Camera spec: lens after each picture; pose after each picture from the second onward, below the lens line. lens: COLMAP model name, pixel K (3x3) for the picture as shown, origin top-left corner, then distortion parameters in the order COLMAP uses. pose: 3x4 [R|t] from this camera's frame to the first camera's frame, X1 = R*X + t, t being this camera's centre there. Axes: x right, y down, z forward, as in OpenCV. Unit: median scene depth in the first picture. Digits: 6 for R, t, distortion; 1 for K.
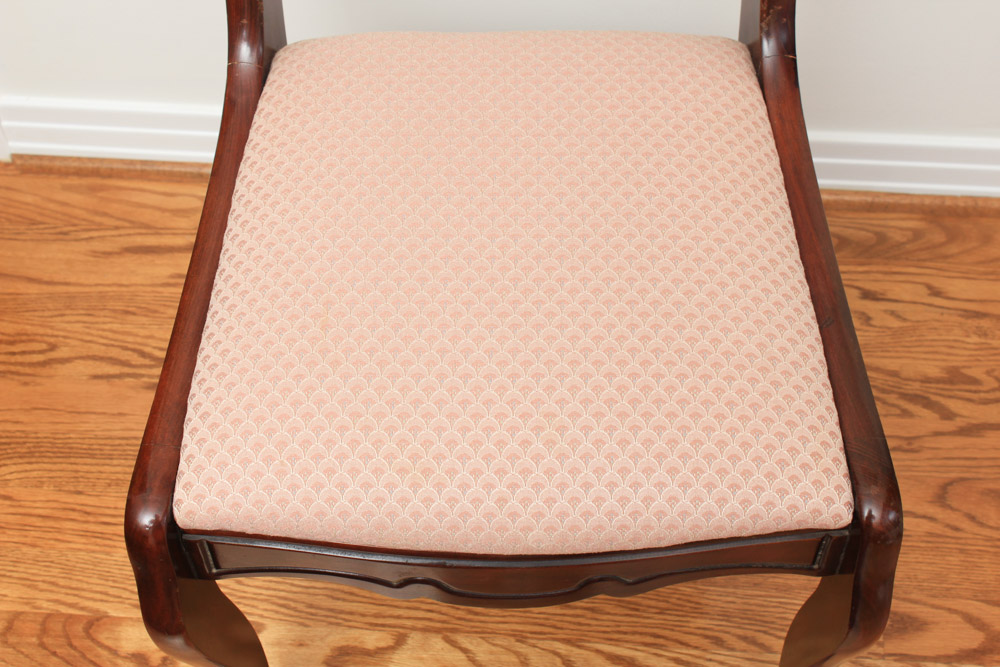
lens RADIAL K [[1703.8, 0, 569.8], [0, 1703.8, 305.7], [0, 0, 1]] dist [-0.072230, 0.000000]
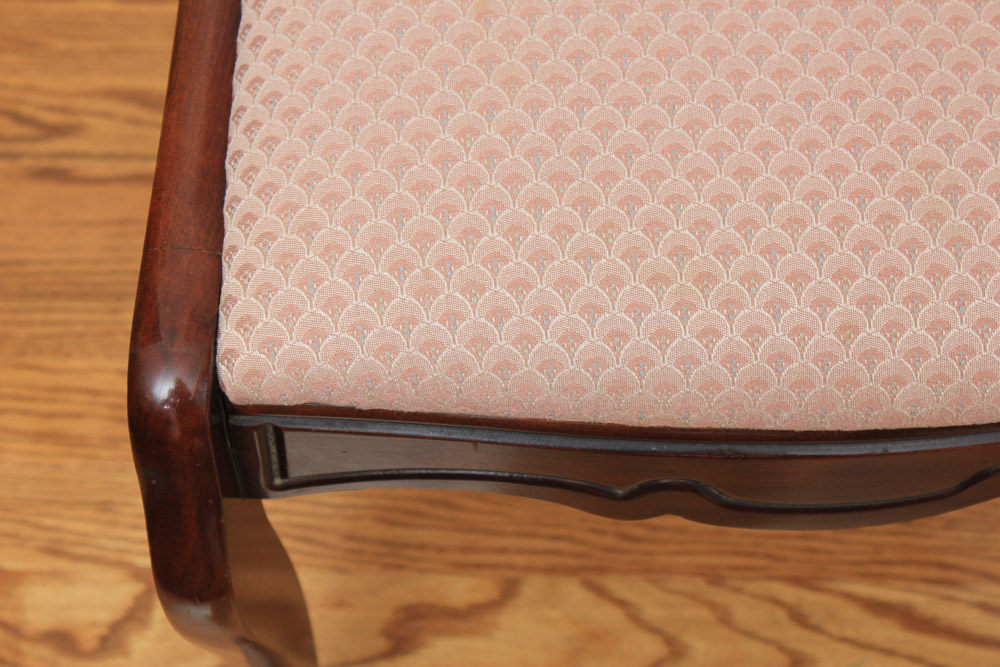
lens RADIAL K [[2368.7, 0, 501.3], [0, 2368.7, 325.7], [0, 0, 1]] dist [0.062971, 0.000000]
pose [[0.998804, -0.033463, 0.035641, -0.171277], [0.029979, 0.995105, 0.094161, 0.039977], [-0.038618, -0.092980, 0.994919, 0.264090]]
